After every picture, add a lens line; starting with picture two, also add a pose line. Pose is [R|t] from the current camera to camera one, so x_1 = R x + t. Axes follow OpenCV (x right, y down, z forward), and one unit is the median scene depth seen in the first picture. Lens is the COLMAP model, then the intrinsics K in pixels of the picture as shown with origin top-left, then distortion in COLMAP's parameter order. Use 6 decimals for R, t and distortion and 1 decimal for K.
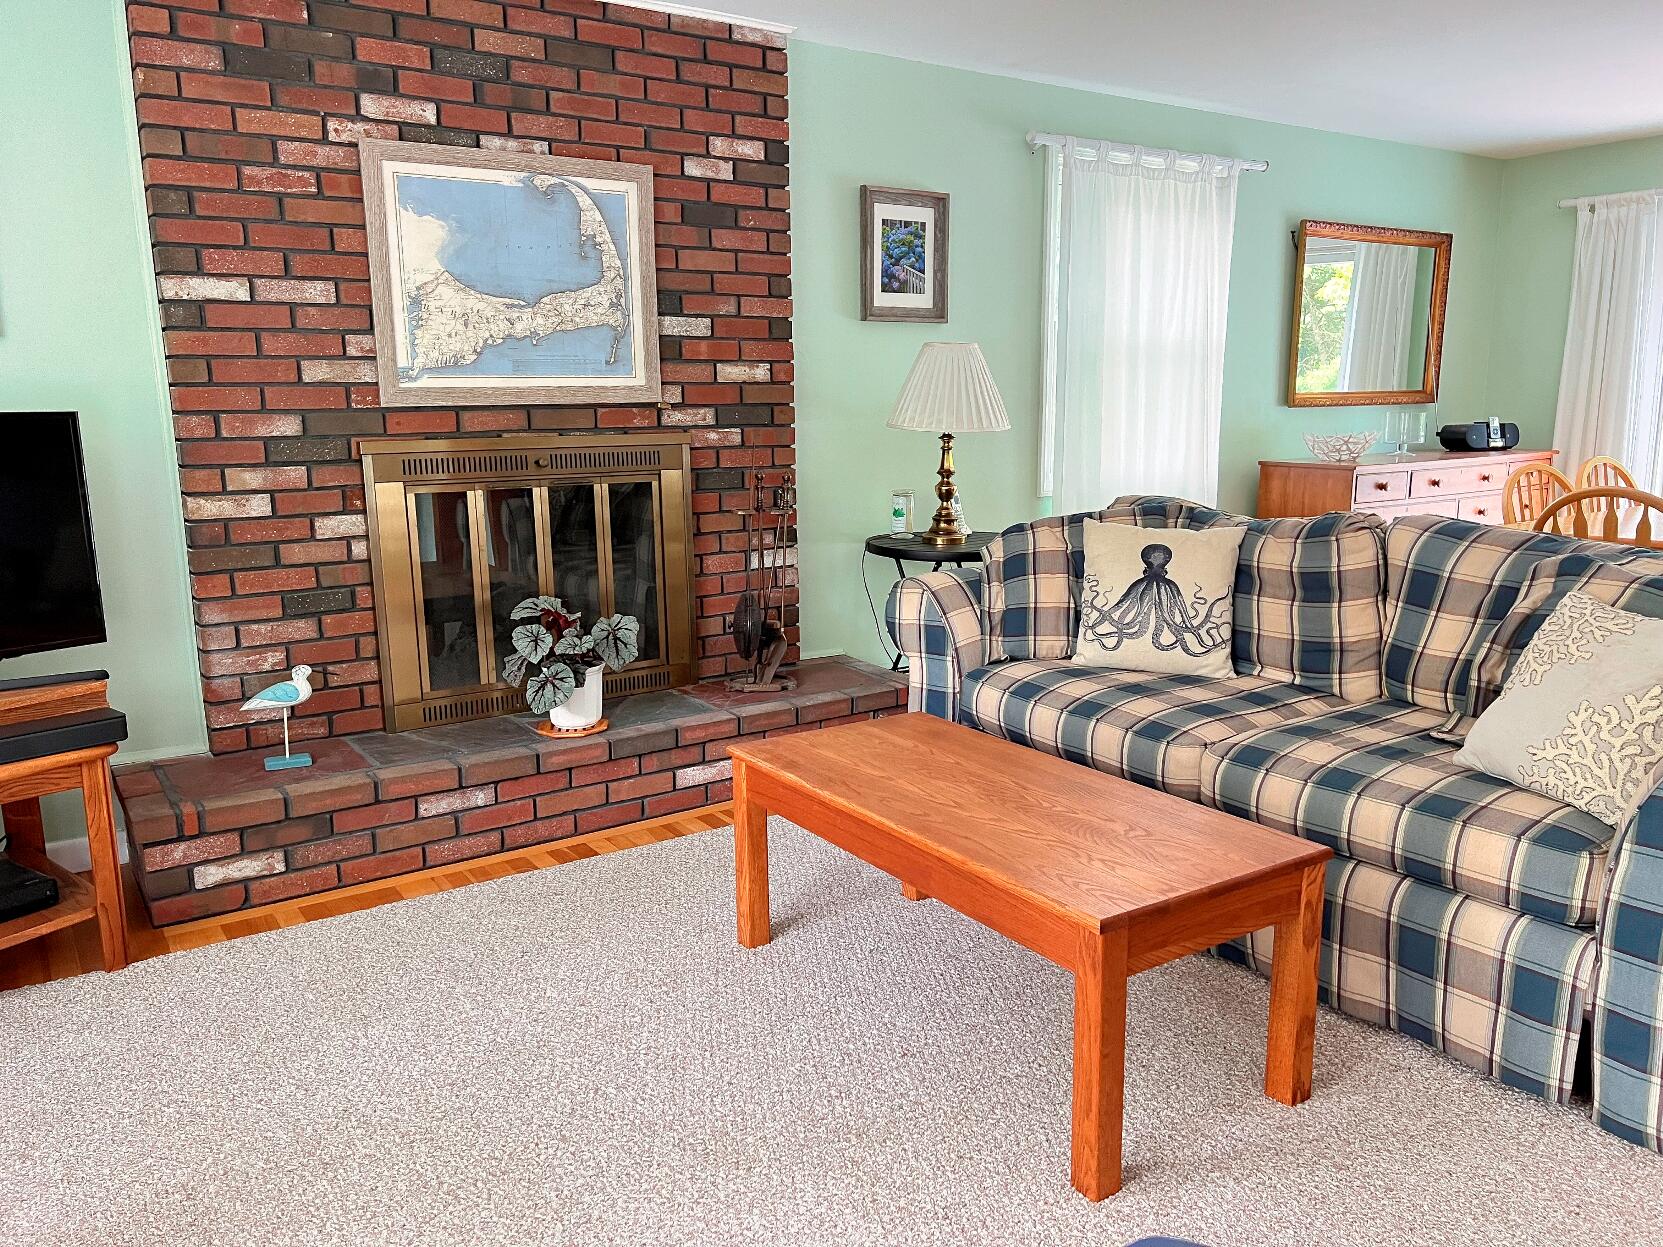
lens RADIAL K [[1233.8, 0, 842.3], [0, 1233.8, 638.5], [0, 0, 1]] dist [0.082519, -0.107129]
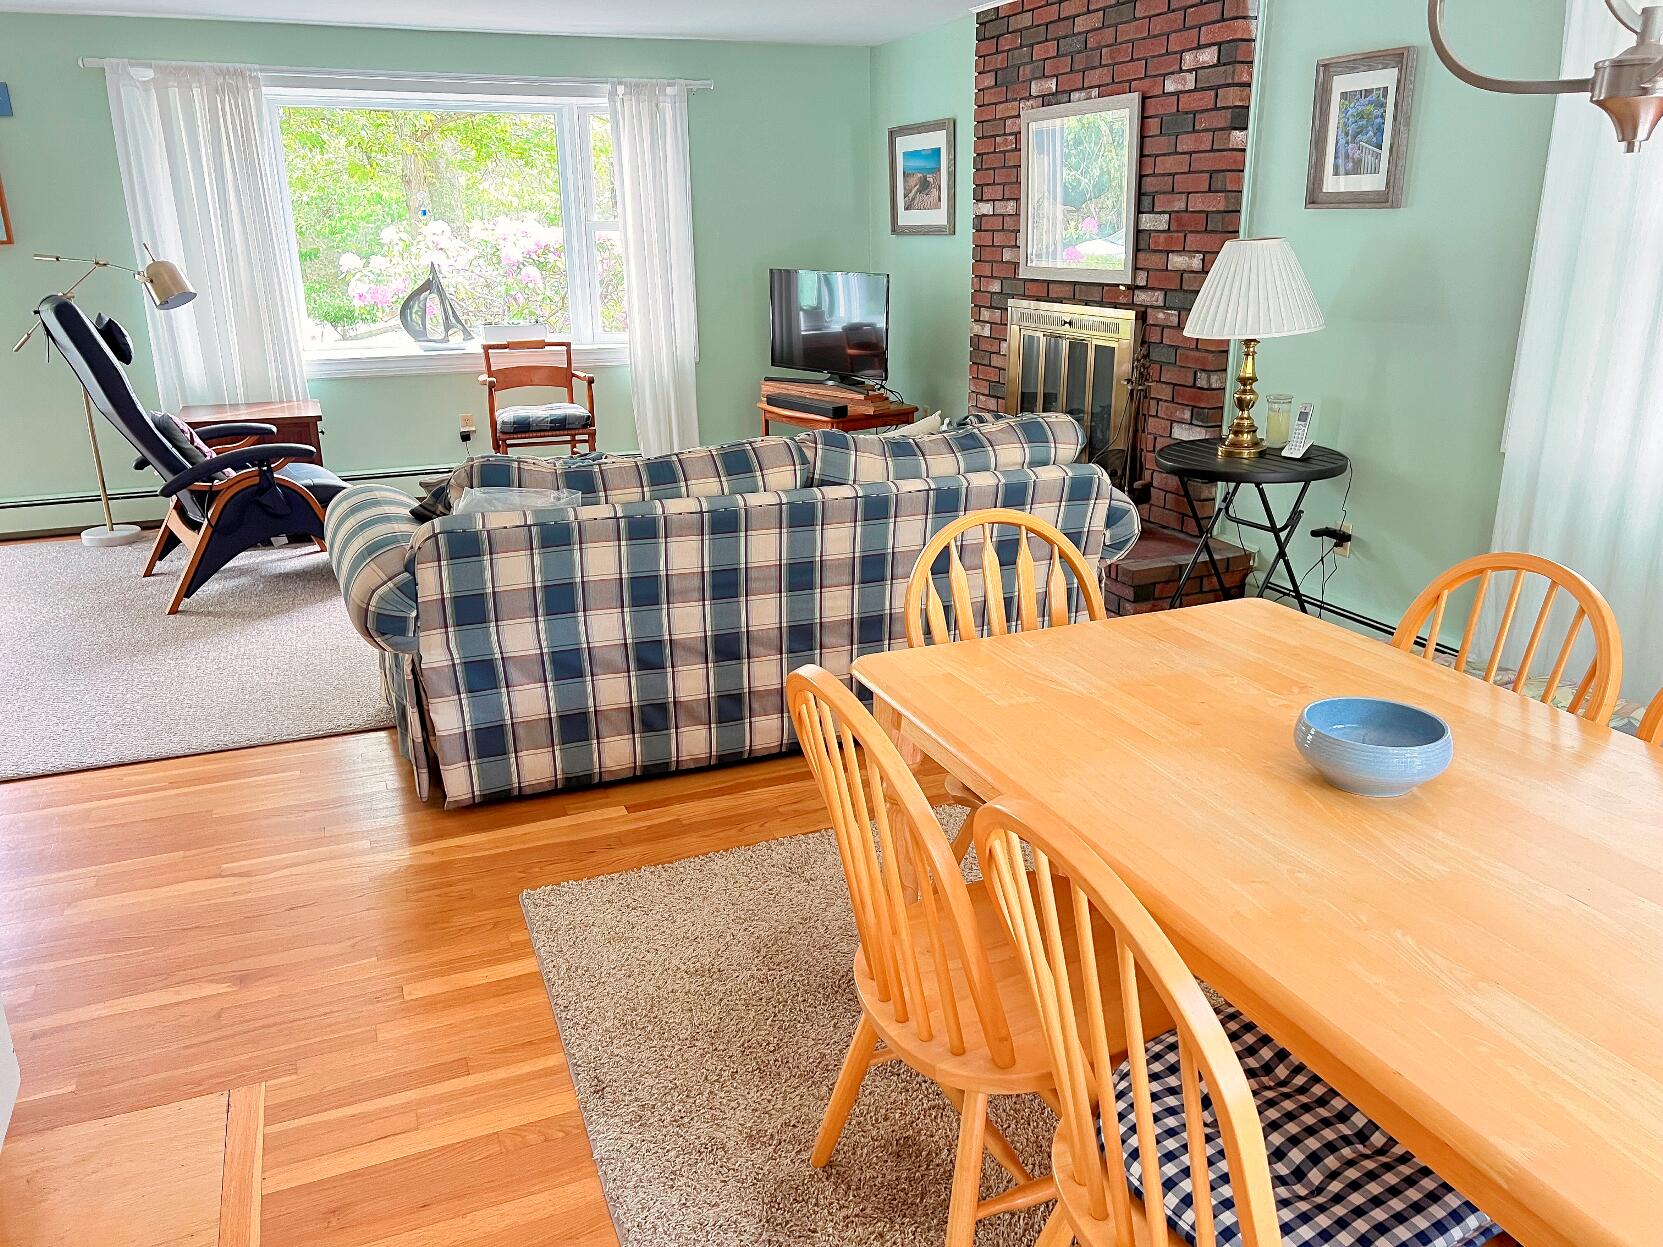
lens RADIAL K [[1283.5, 0, 834.5], [0, 1283.5, 646.7], [0, 0, 1]] dist [0.104598, -0.121806]
pose [[-0.204804, 0.327731, -0.922306, 1.390638], [-0.172744, 0.915386, 0.363631, -0.312556], [0.963439, 0.233795, -0.130862, 1.074556]]
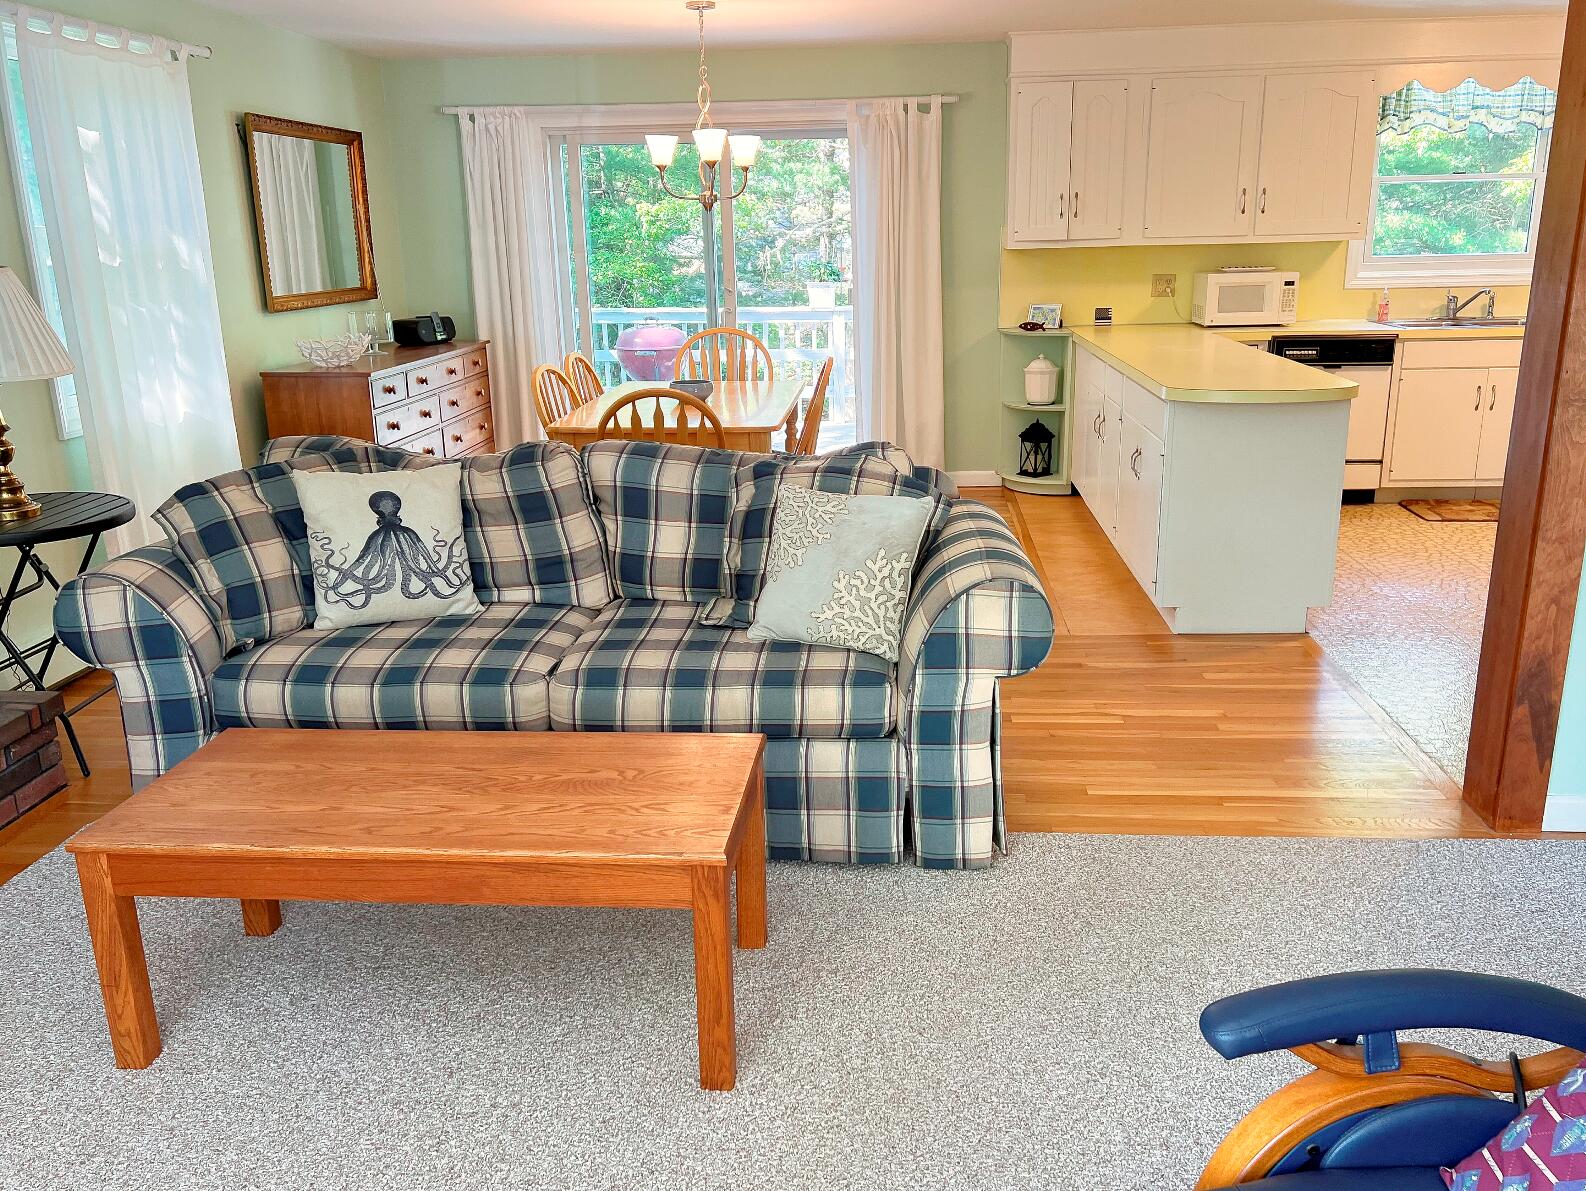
lens RADIAL K [[1276.9, 0, 807.3], [0, 1276.9, 598.3], [0, 0, 1]] dist [0.119306, -0.242841]
pose [[0.620973, -0.212248, 0.754548, -0.298129], [0.158324, 0.976763, 0.144459, -0.081830], [-0.767676, 0.029758, 0.640147, 0.090468]]
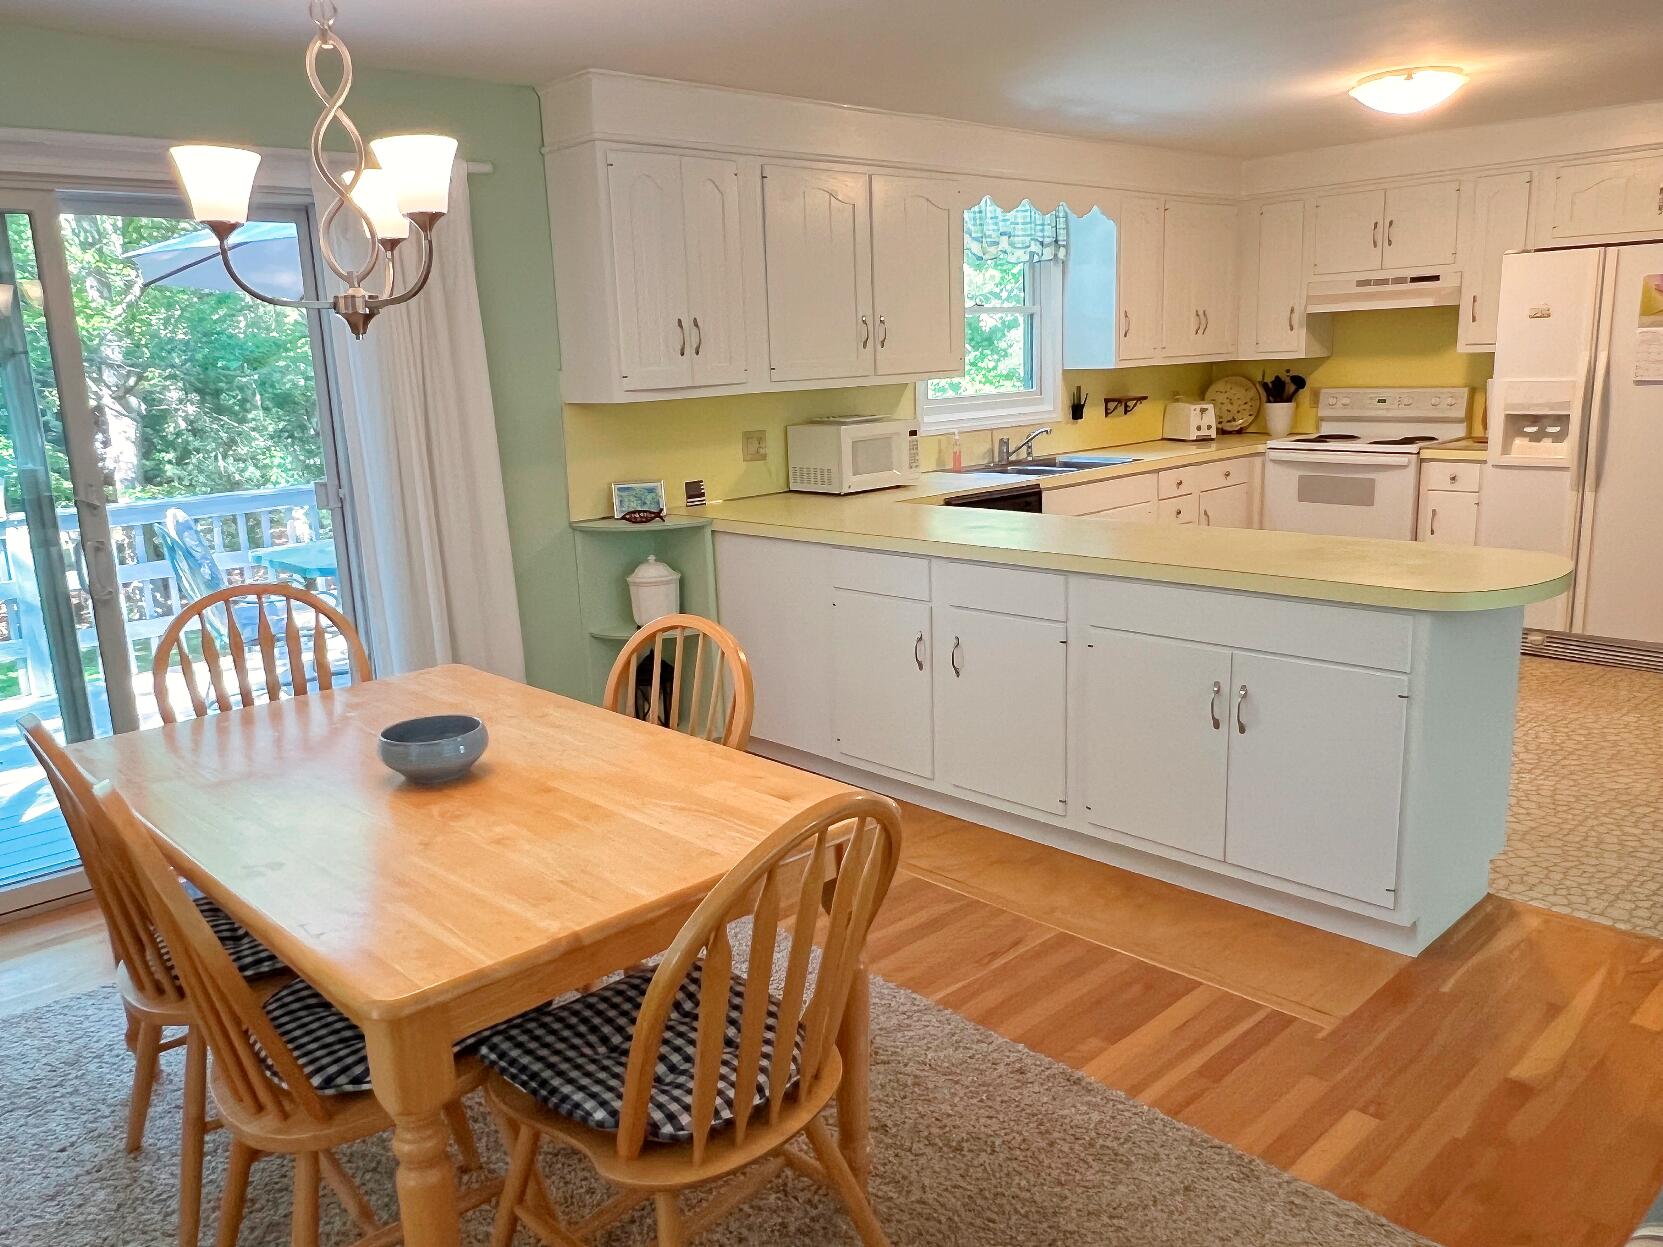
lens RADIAL K [[1233.8, 0, 842.3], [0, 1233.8, 638.5], [0, 0, 1]] dist [0.082519, -0.107129]
pose [[-0.161287, -0.200411, 0.966345, 0.218120], [0.225279, 0.945836, 0.233758, -0.279419], [-0.960852, 0.255399, -0.107403, 1.046803]]
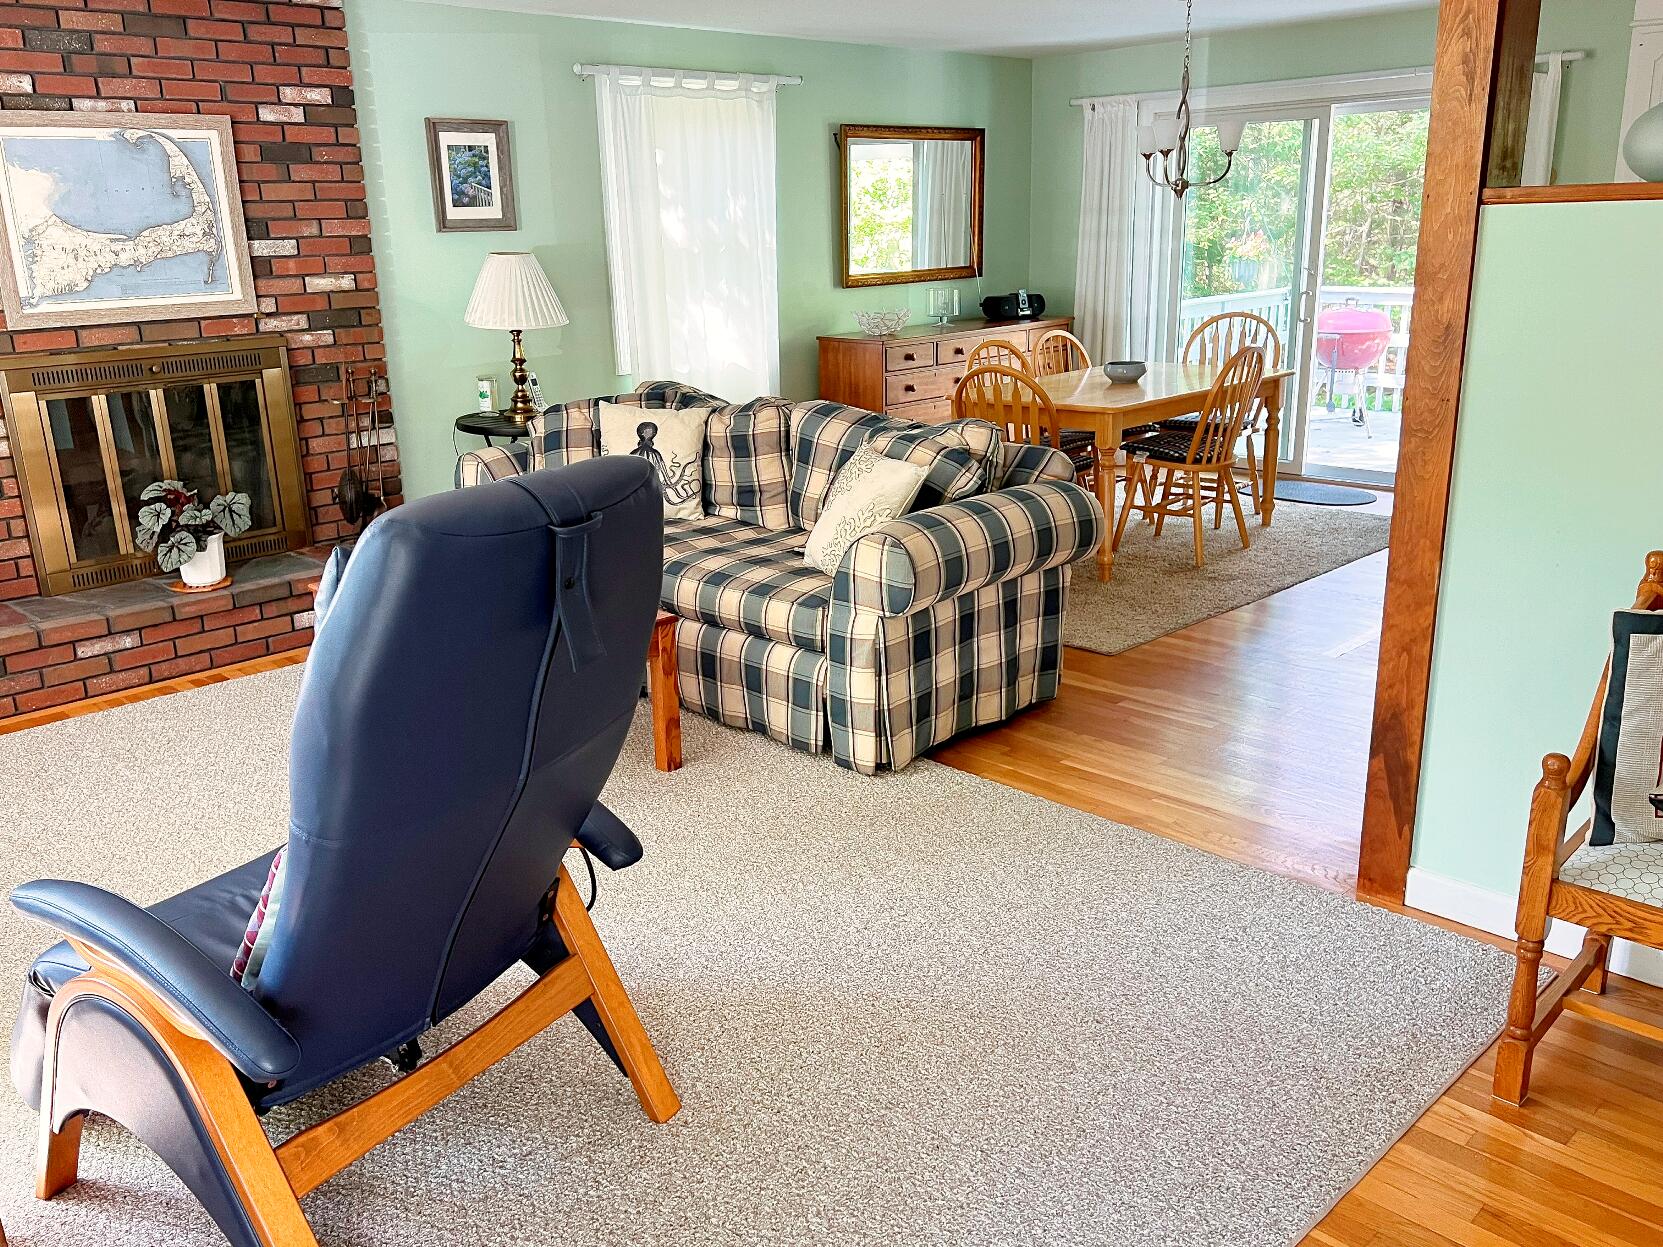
lens RADIAL K [[1374.5, 0, 825.8], [0, 1374.5, 638.9], [0, 0, 1]] dist [0.039230, -0.030113]
pose [[0.982547, -0.065523, 0.174094, 0.156227], [0.047522, 0.993269, 0.105634, 0.008732], [-0.179844, -0.095517, 0.979047, -0.492261]]
